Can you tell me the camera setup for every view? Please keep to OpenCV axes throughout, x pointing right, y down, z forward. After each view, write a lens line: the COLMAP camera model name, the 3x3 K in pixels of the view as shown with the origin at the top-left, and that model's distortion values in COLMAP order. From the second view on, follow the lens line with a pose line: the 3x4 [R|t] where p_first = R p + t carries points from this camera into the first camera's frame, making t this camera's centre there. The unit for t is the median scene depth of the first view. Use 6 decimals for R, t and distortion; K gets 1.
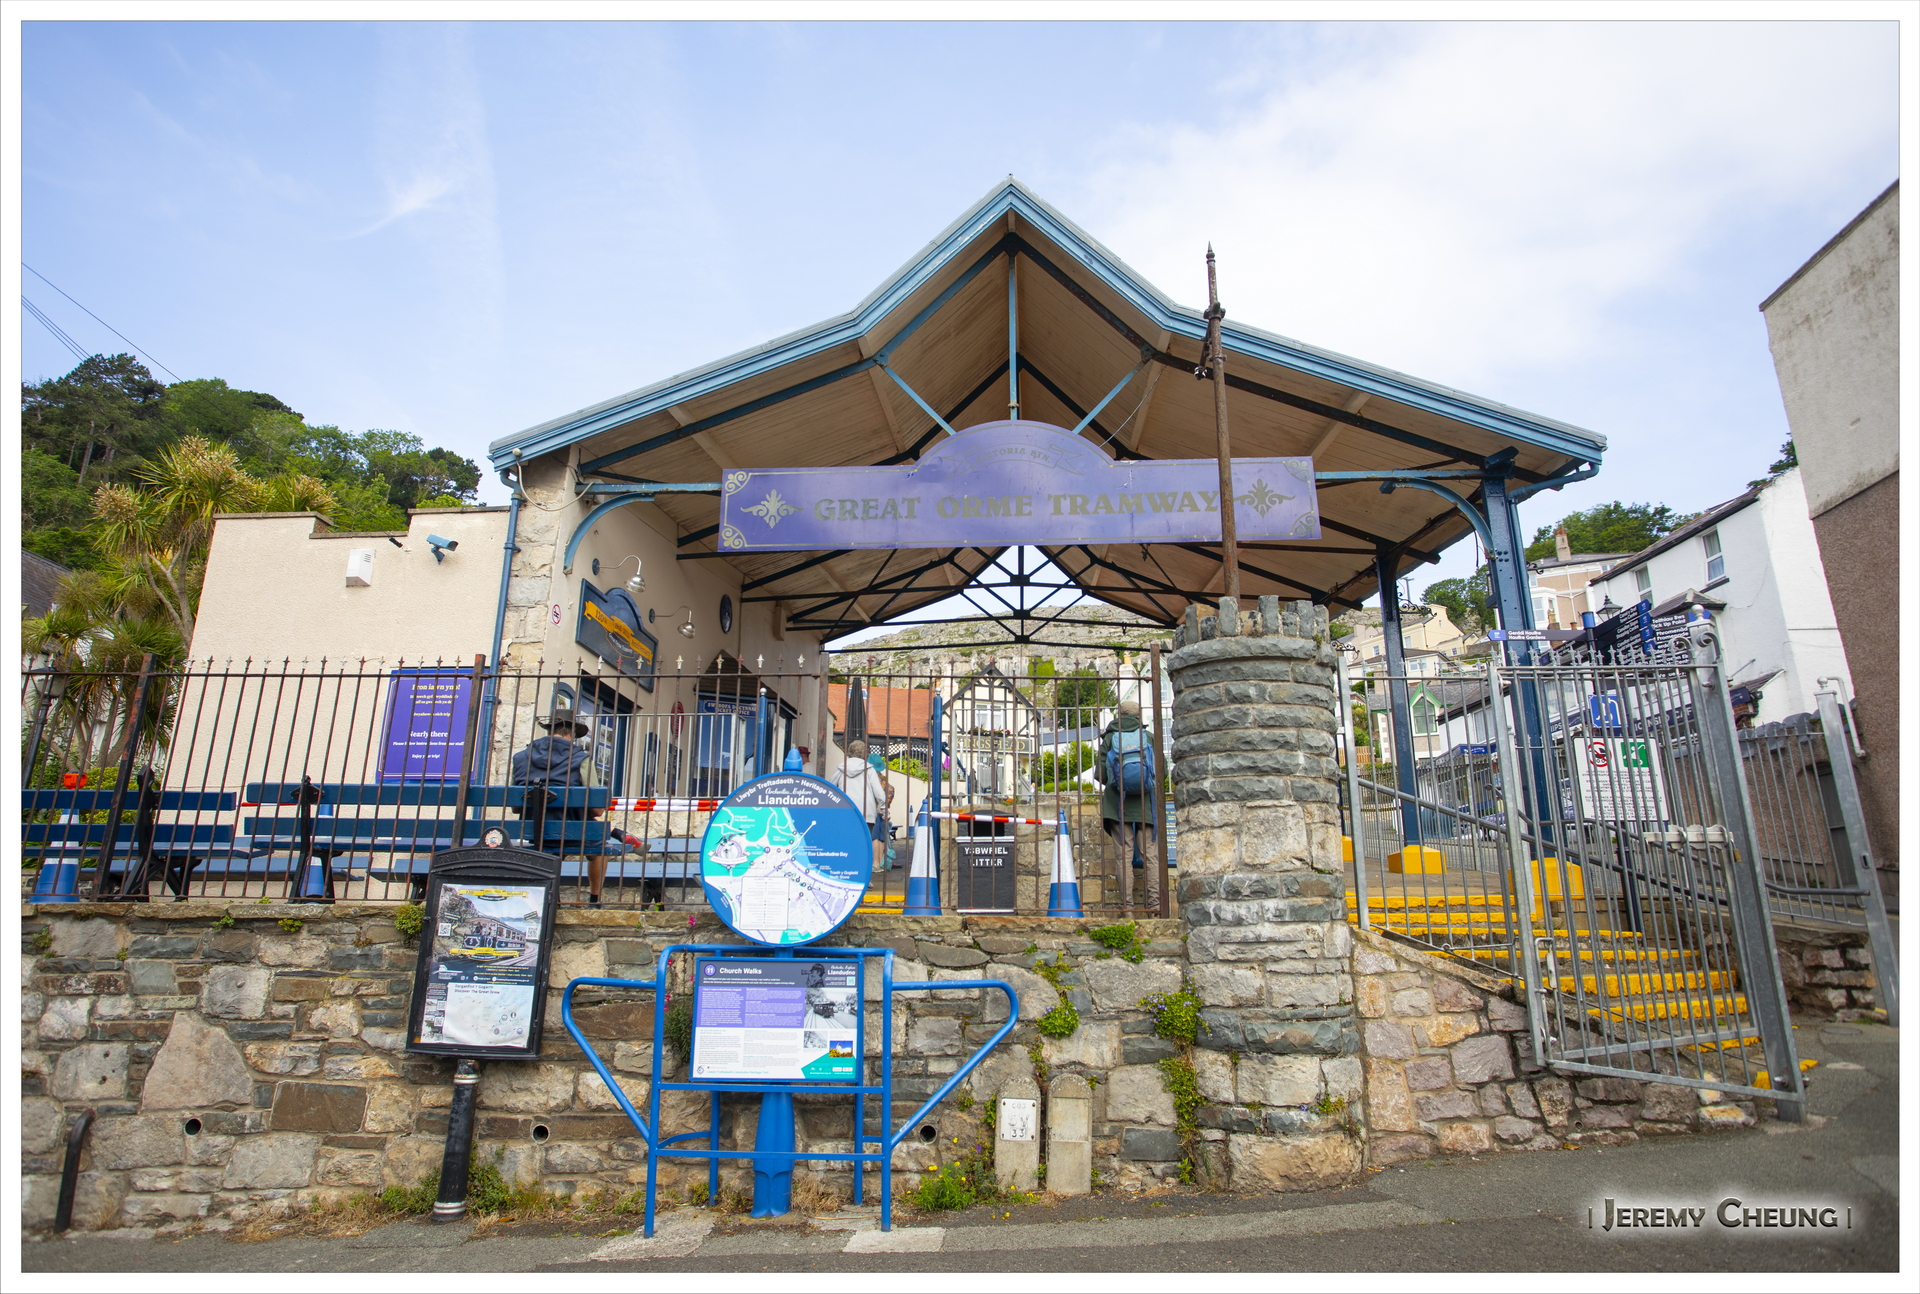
lens RADIAL K [[1083.4, 0, 960.0], [0, 1083.4, 647.0], [0, 0, 1]] dist [-0.063321, 0.044710]
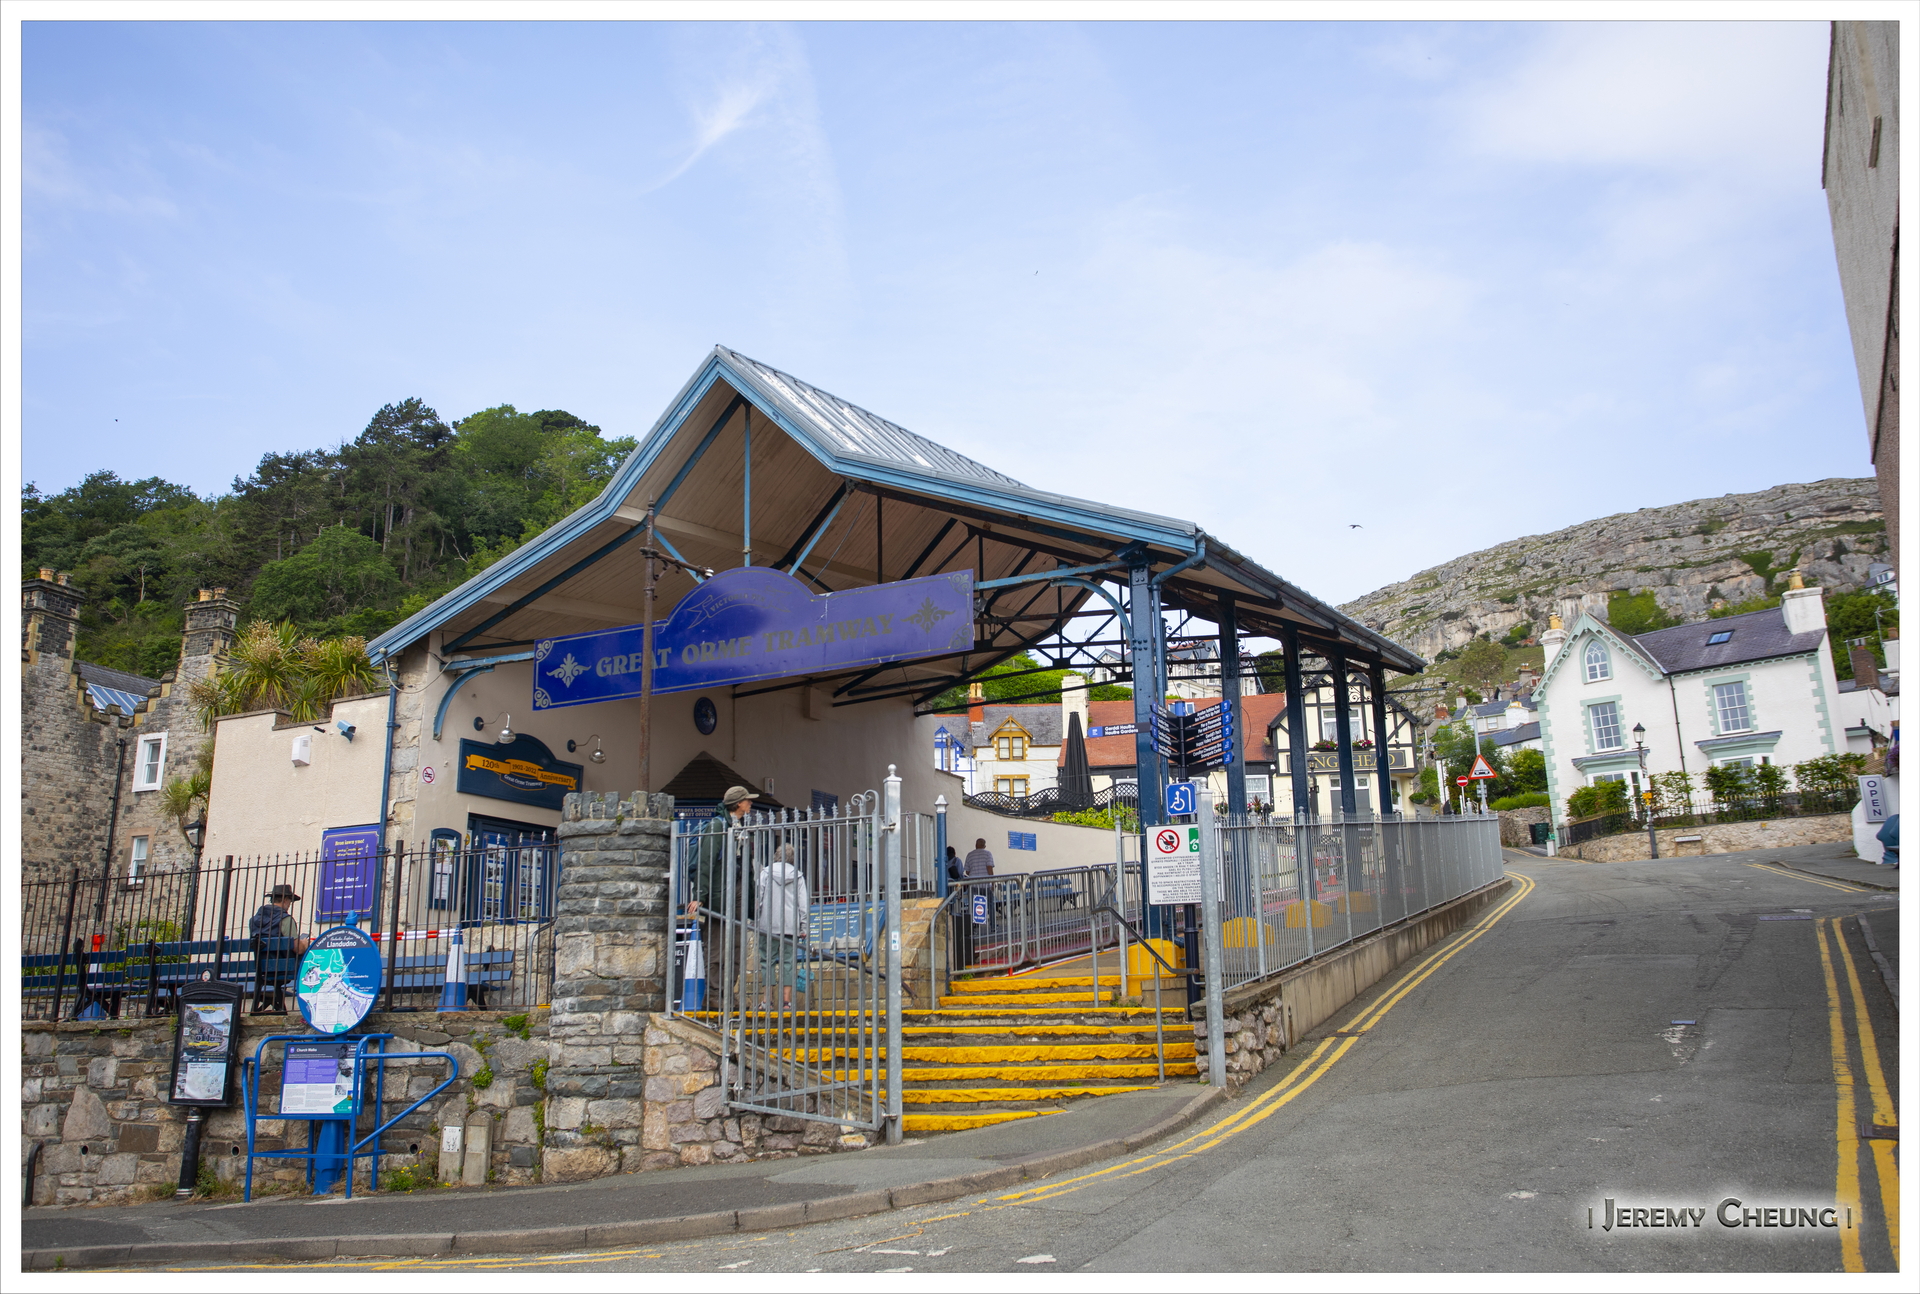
lens RADIAL K [[1532.7, 0, 960.0], [0, 1532.7, 647.0], [0, 0, 1]] dist [-0.033287, 0.090831]
pose [[0.924364, -0.115403, -0.363638, 1.600573], [0.122996, 0.992404, -0.002292, -0.182973], [0.361141, -0.042608, 0.931537, -0.788471]]
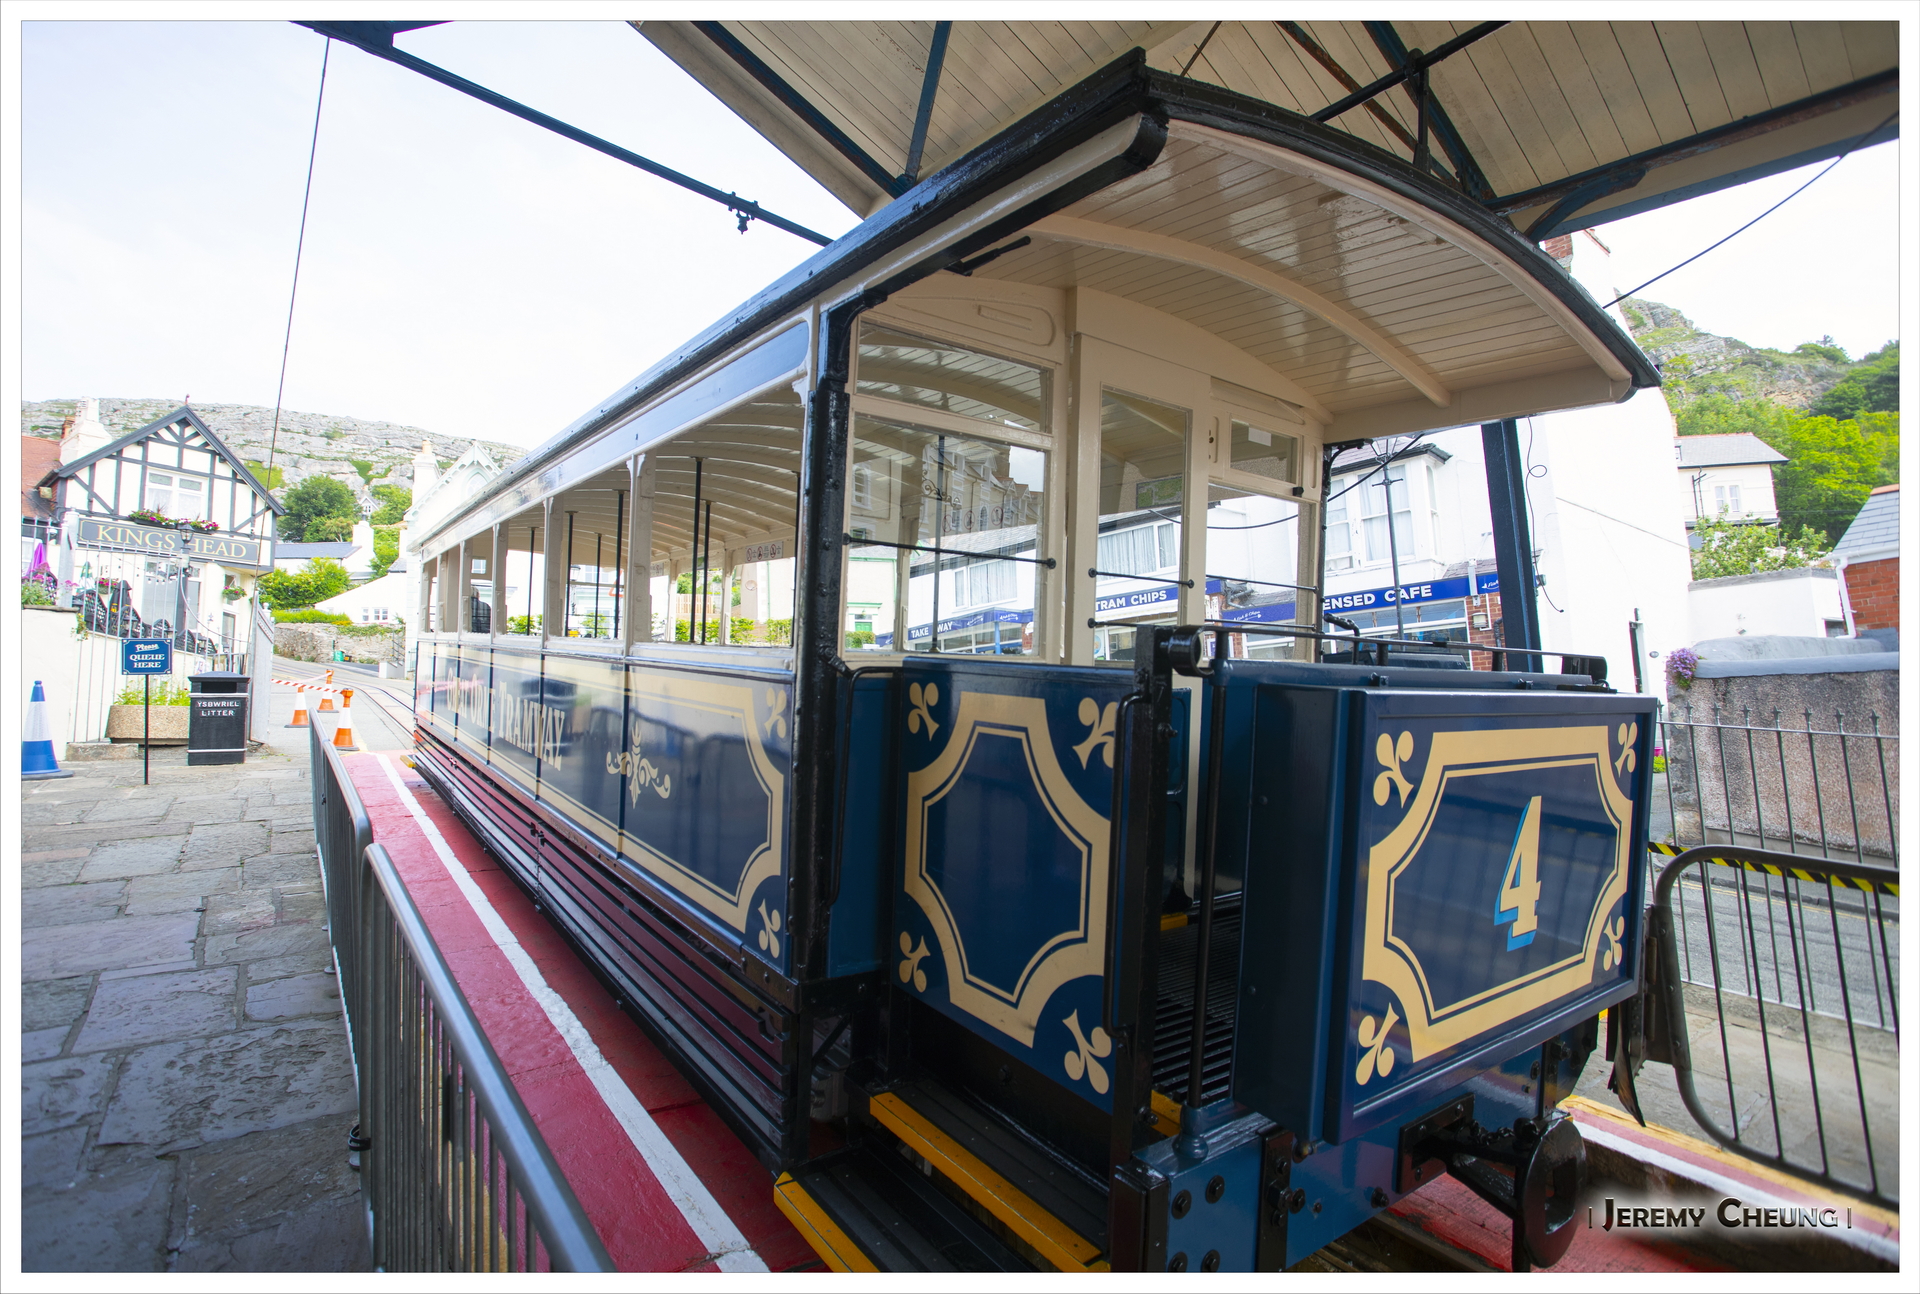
lens RADIAL K [[931.2, 0, 952.1], [0, 931.2, 642.2], [0, 0, 1]] dist [-0.061214, 0.026423]
pose [[0.740391, 0.042780, 0.670814, 0.124569], [-0.140237, 0.985843, 0.091912, 0.348707], [-0.657385, -0.162123, 0.735908, 3.166330]]
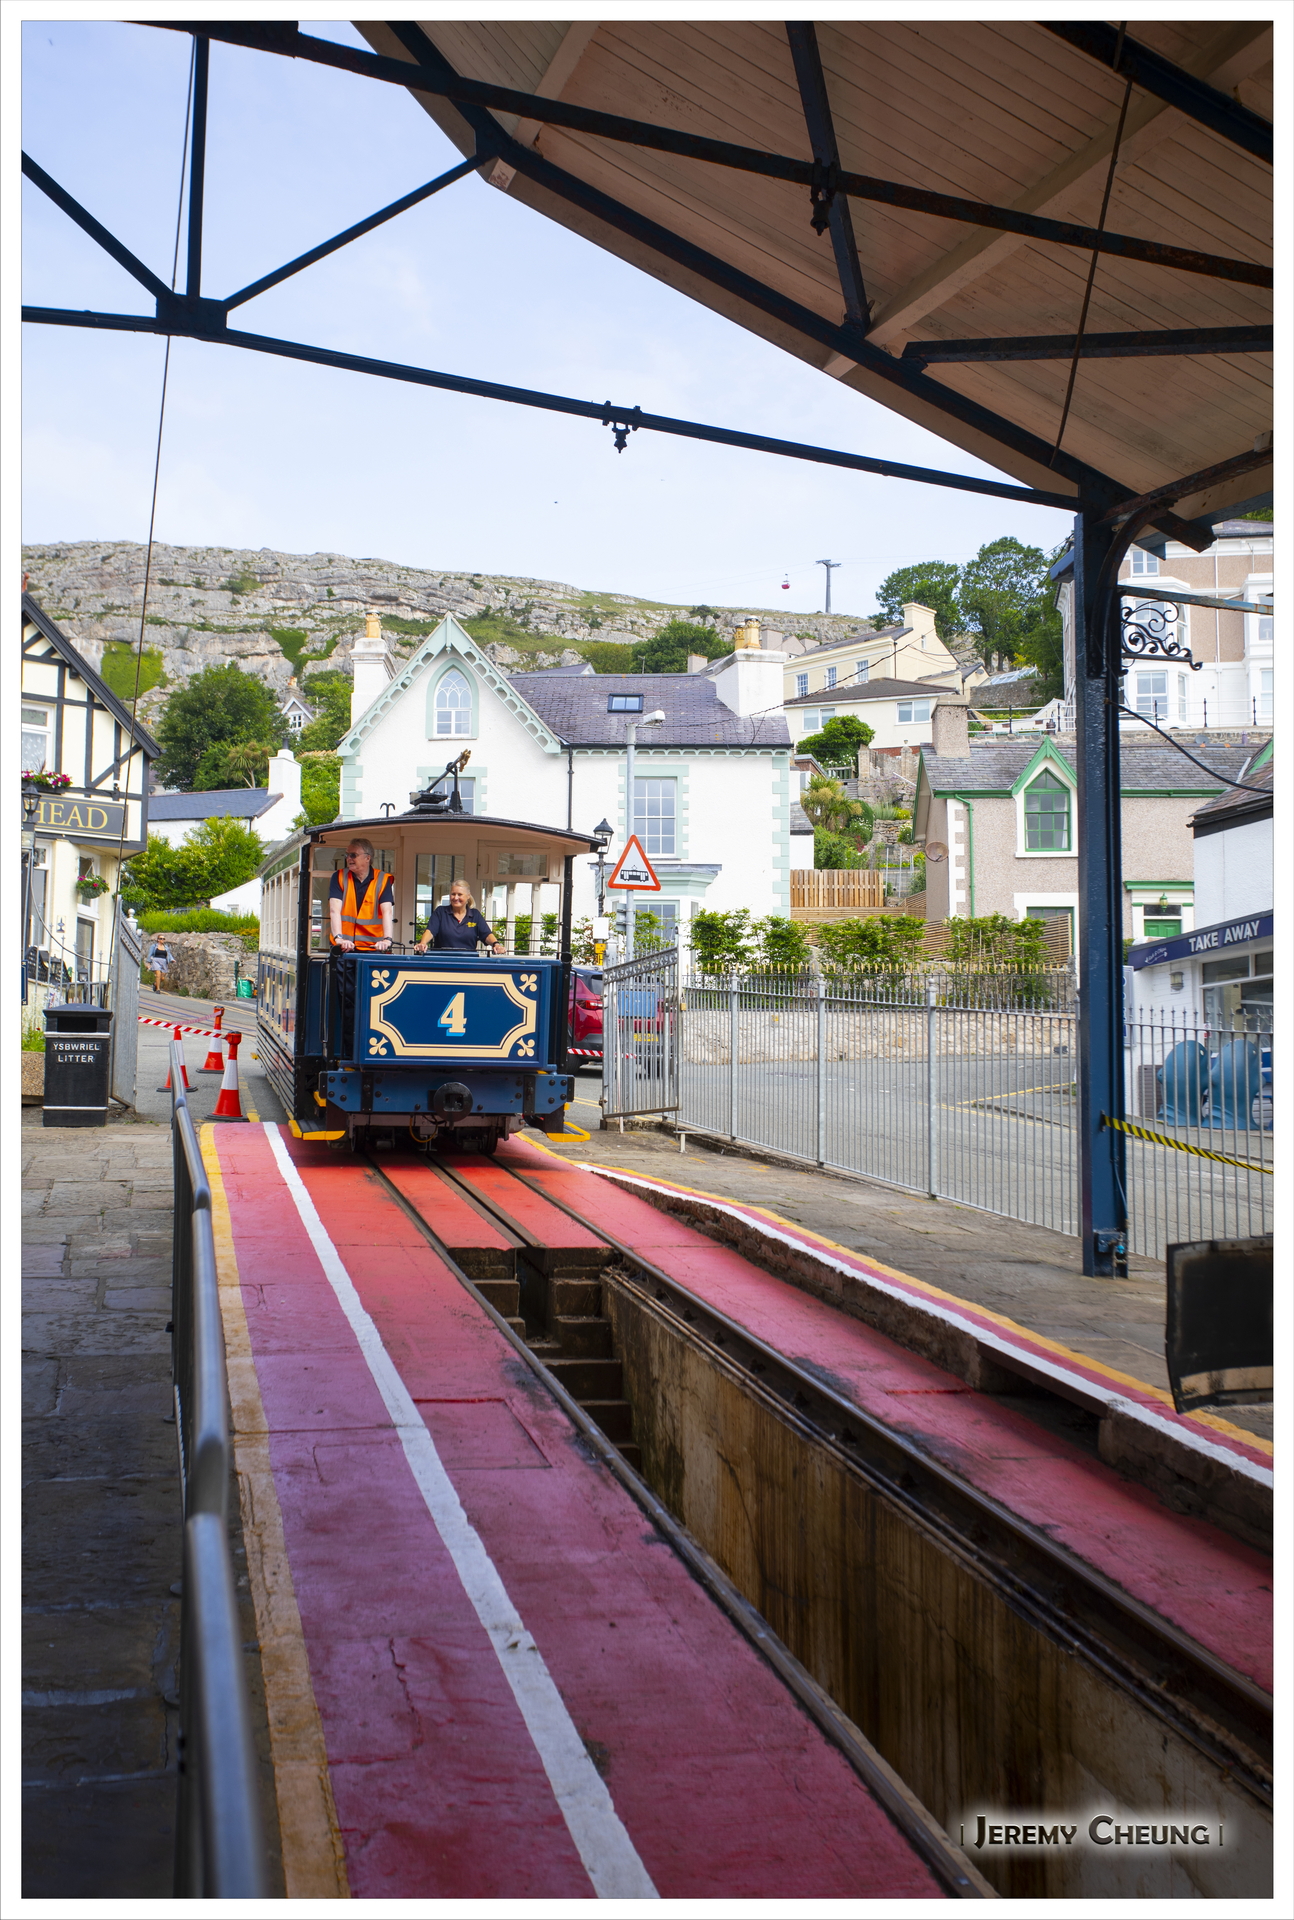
lens RADIAL K [[2006.8, 0, 647.0], [0, 2006.8, 960.0], [0, 0, 1]] dist [0.022660, 0.016543]
pose [[0.943635, 0.039241, 0.328653, 0.070925], [-0.088966, 0.986477, 0.137656, 0.229033], [-0.318806, -0.159136, 0.934365, 2.414132]]
